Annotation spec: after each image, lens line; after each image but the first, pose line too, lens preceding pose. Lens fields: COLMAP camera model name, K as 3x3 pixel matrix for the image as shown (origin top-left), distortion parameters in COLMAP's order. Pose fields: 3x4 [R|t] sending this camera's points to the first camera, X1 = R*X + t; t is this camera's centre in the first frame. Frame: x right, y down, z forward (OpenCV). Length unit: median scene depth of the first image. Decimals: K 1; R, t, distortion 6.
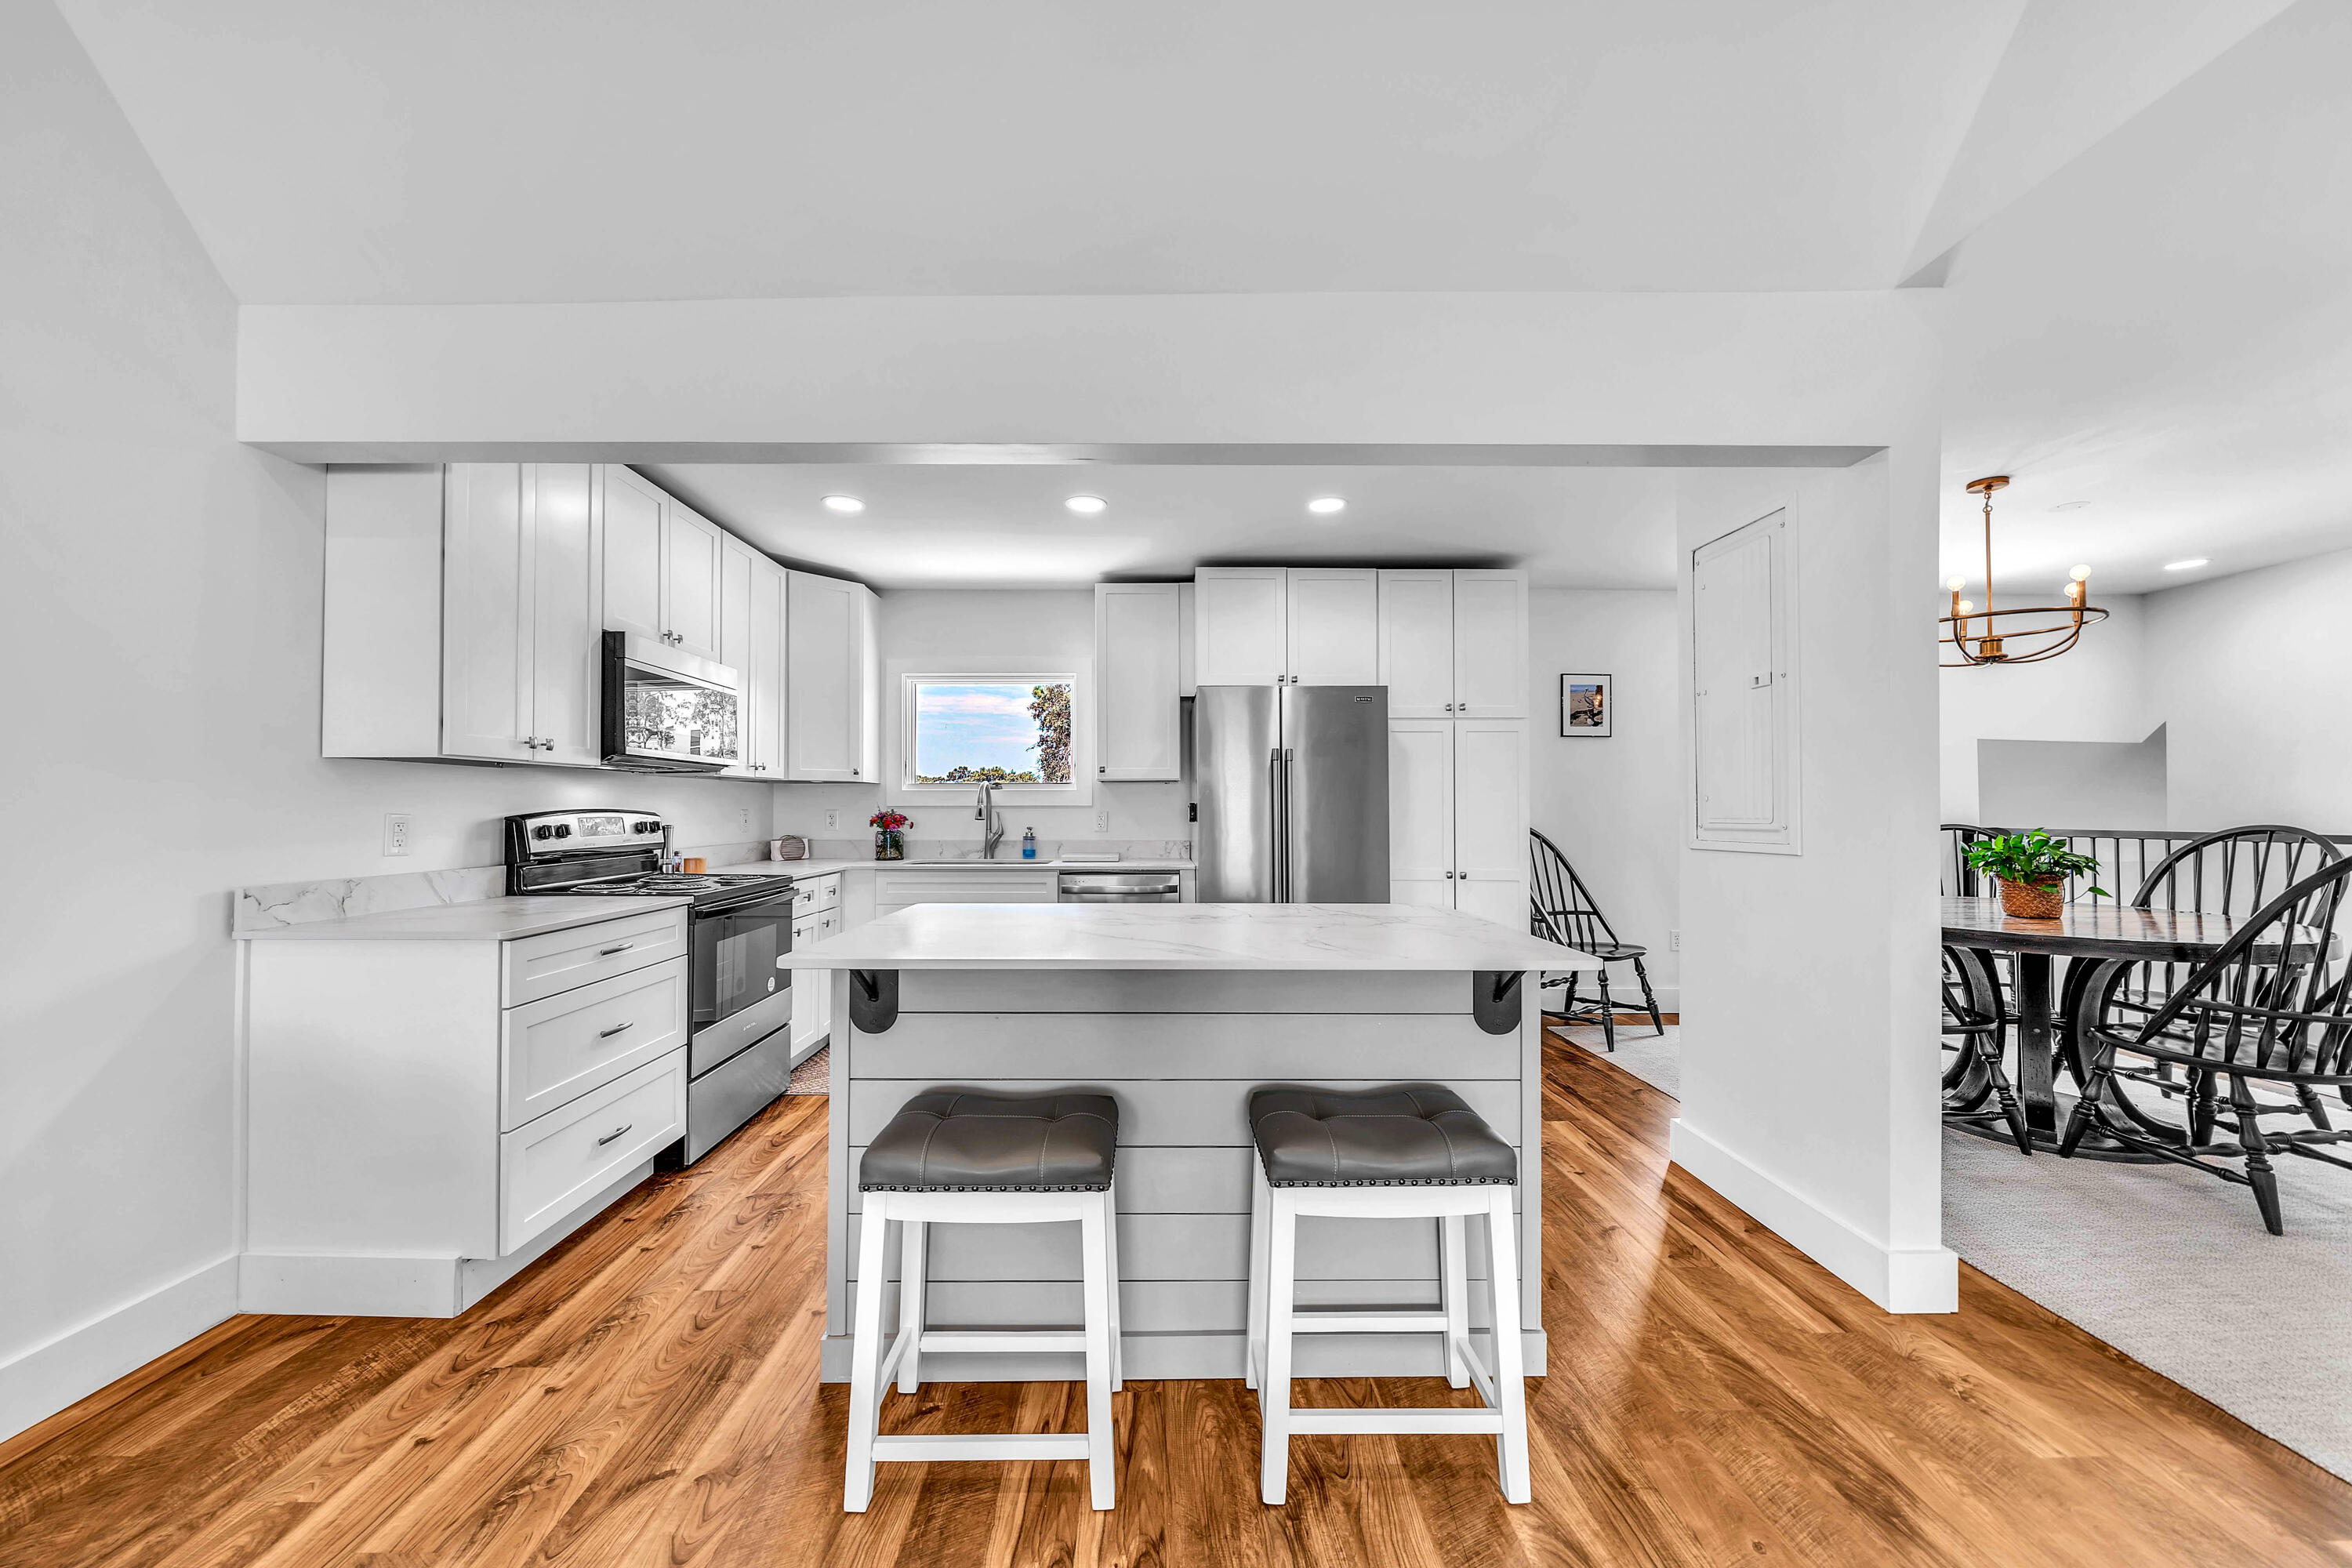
lens RADIAL K [[827.3, 0, 1160.3], [0, 827.3, 780.8], [0, 0, 1]] dist [-0.001379, -0.000319]
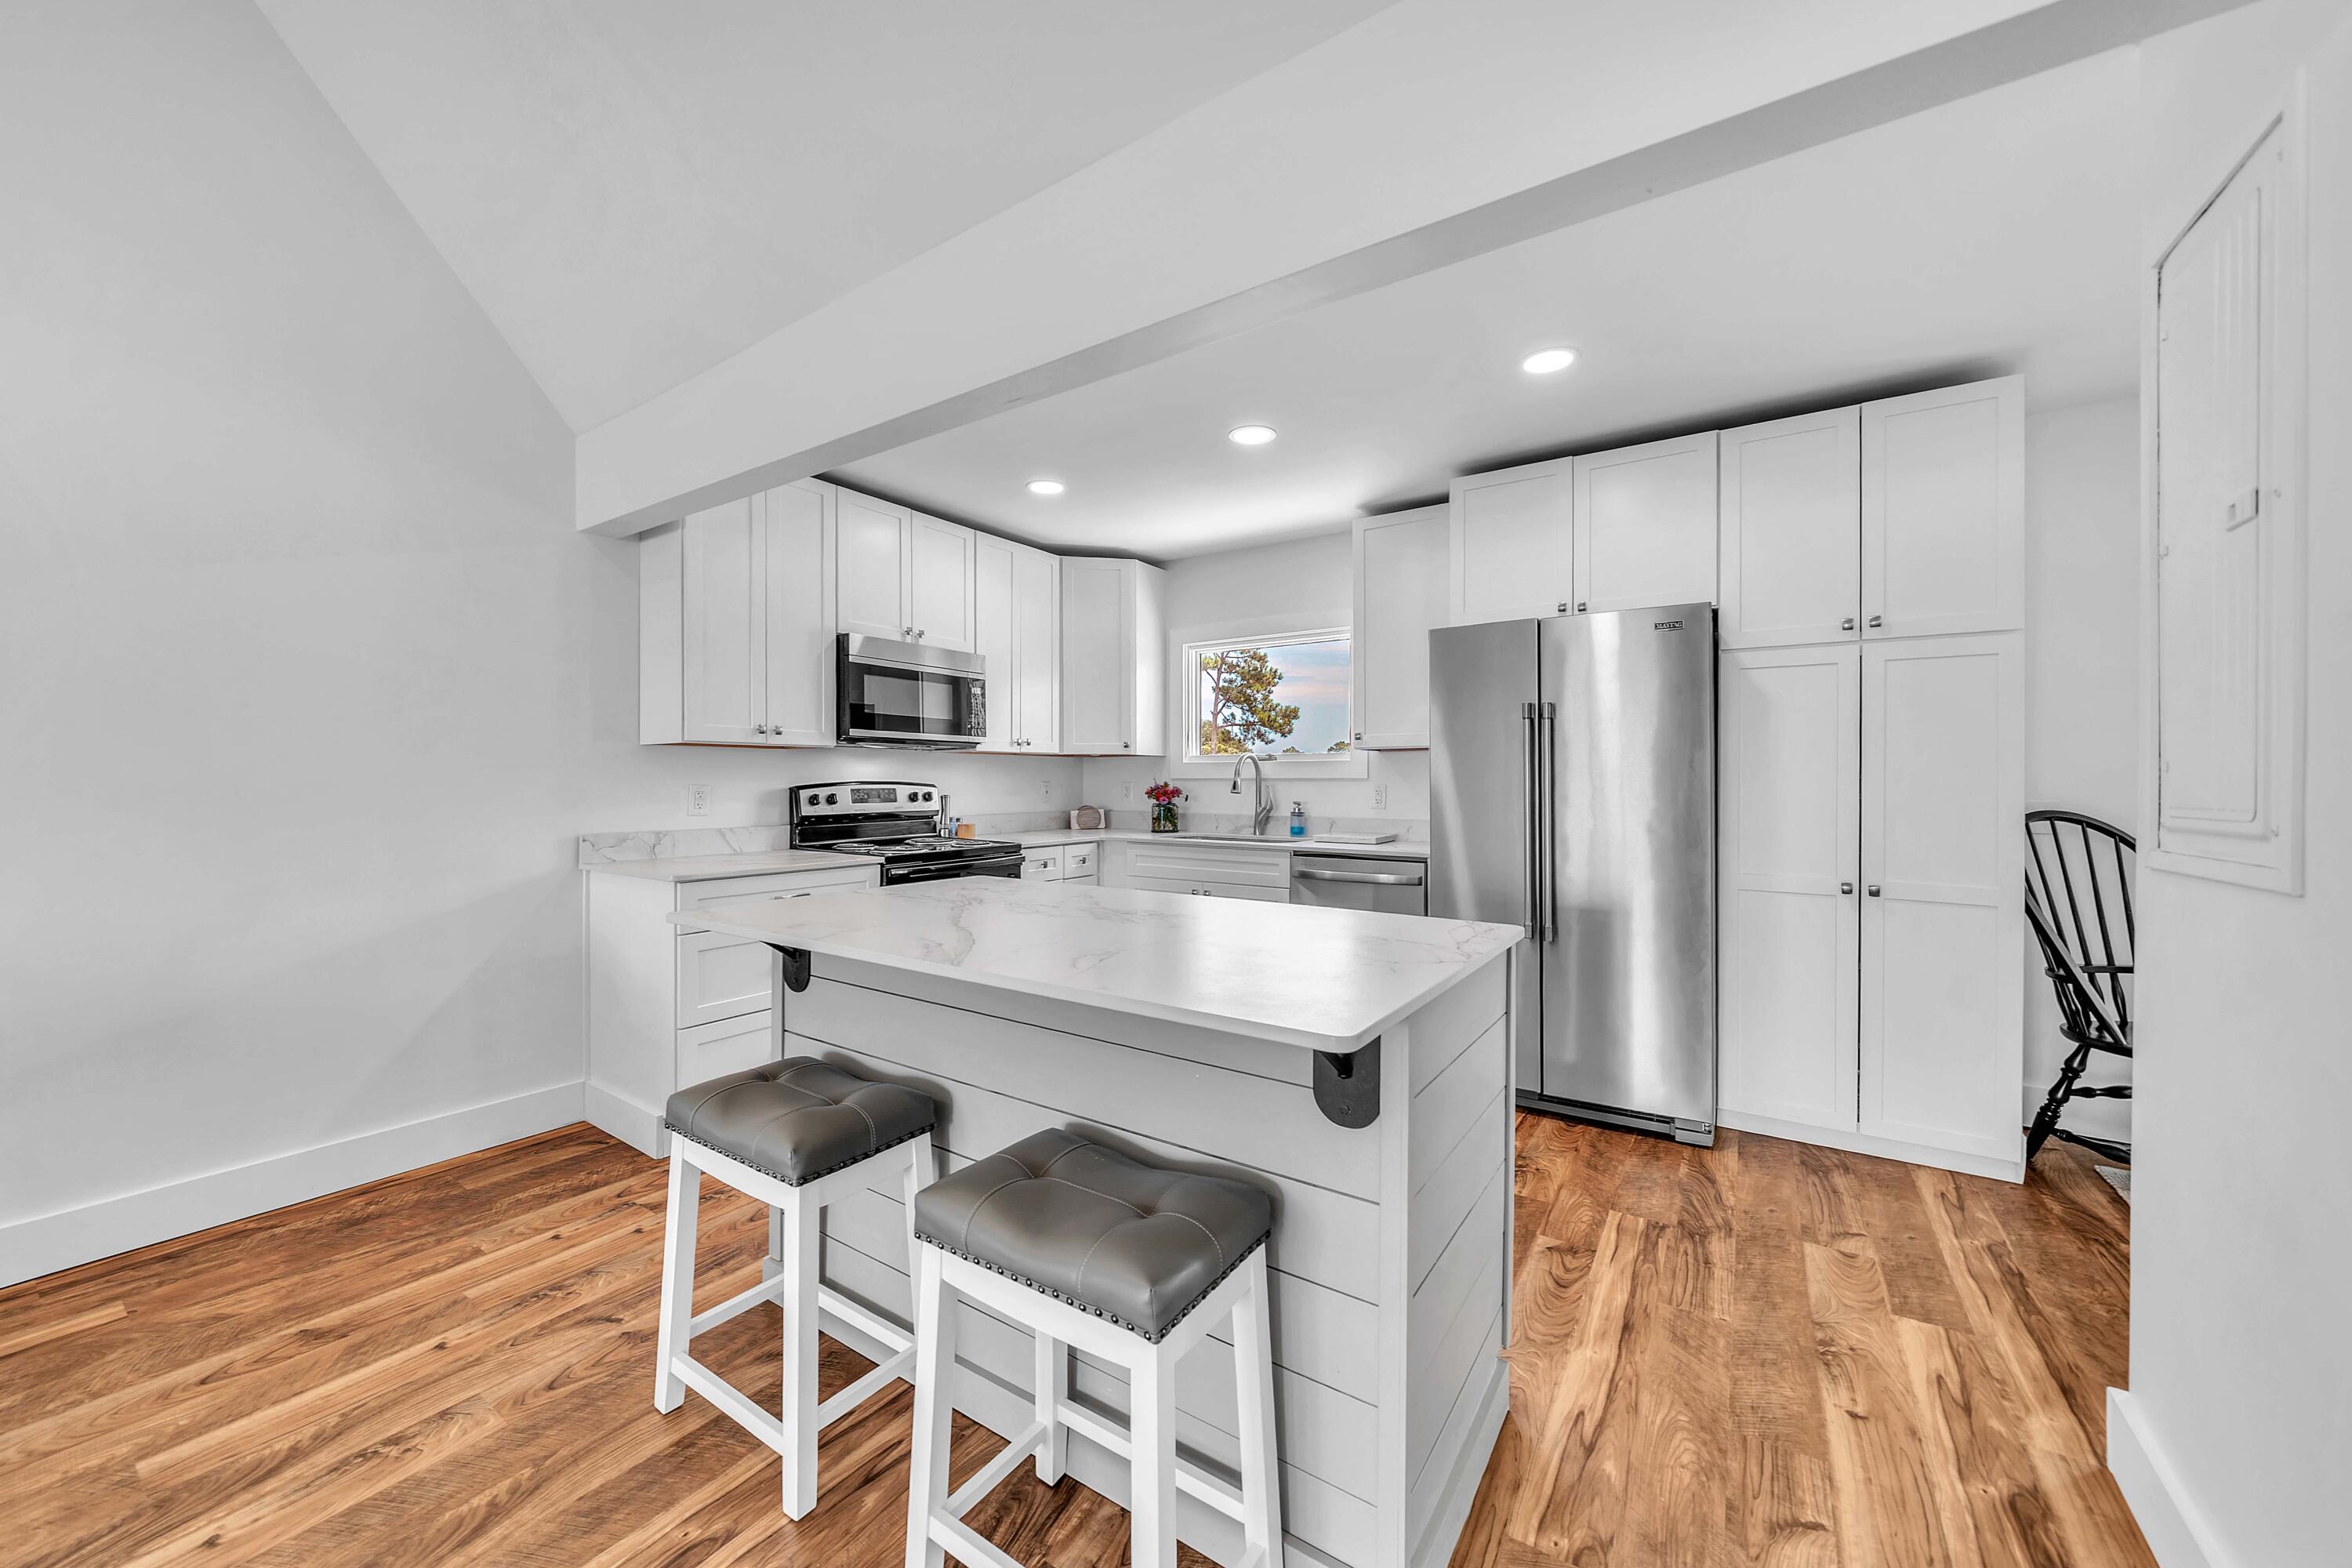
lens RADIAL K [[868.7, 0, 1159.2], [0, 868.7, 769.4], [0, 0, 1]] dist [-0.002265, -0.000154]
pose [[0.820662, -0.004577, -0.571395, 0.347594], [0.017233, 0.999711, 0.016743, 0.002447], [0.571154, -0.023588, 0.820504, 0.177600]]
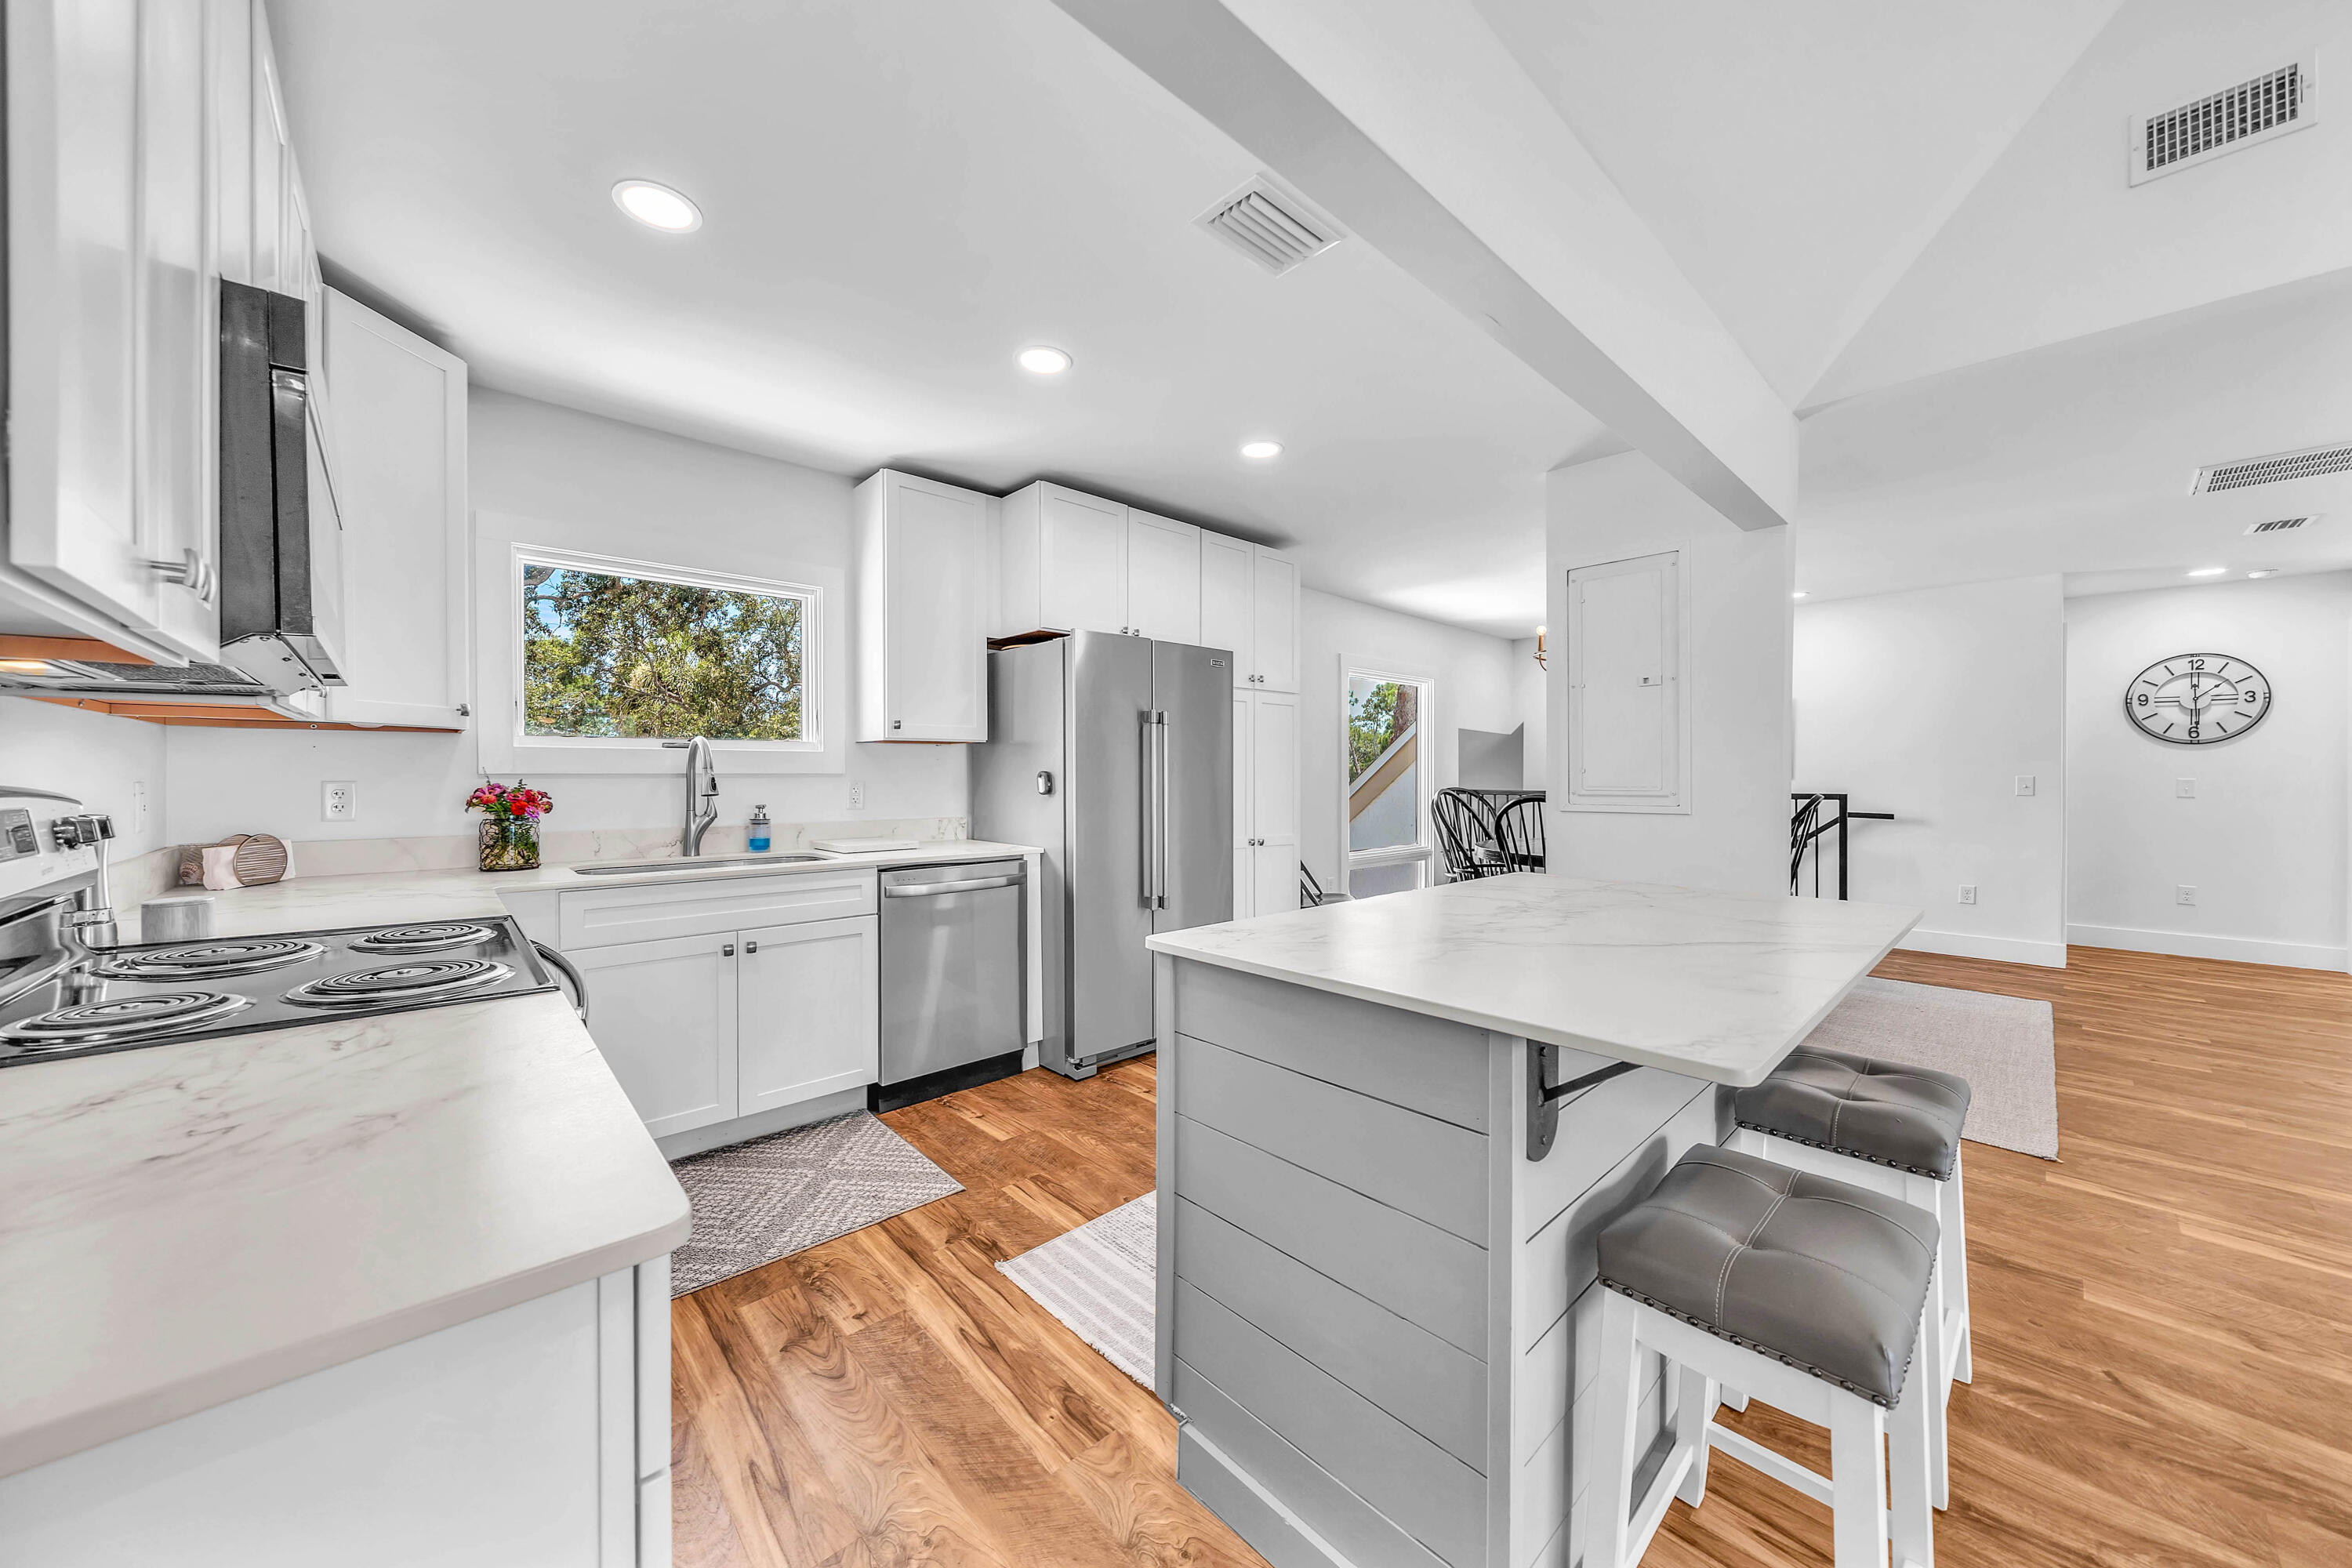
lens RADIAL K [[818.2, 0, 1164.3], [0, 818.2, 780.1], [0, 0, 1]] dist [-0.002374, 0.000113]
pose [[0.740900, -0.003523, 0.671606, -0.481685], [-0.024607, 0.999172, 0.032387, 0.007831], [-0.671164, -0.040522, 0.740200, 0.380186]]
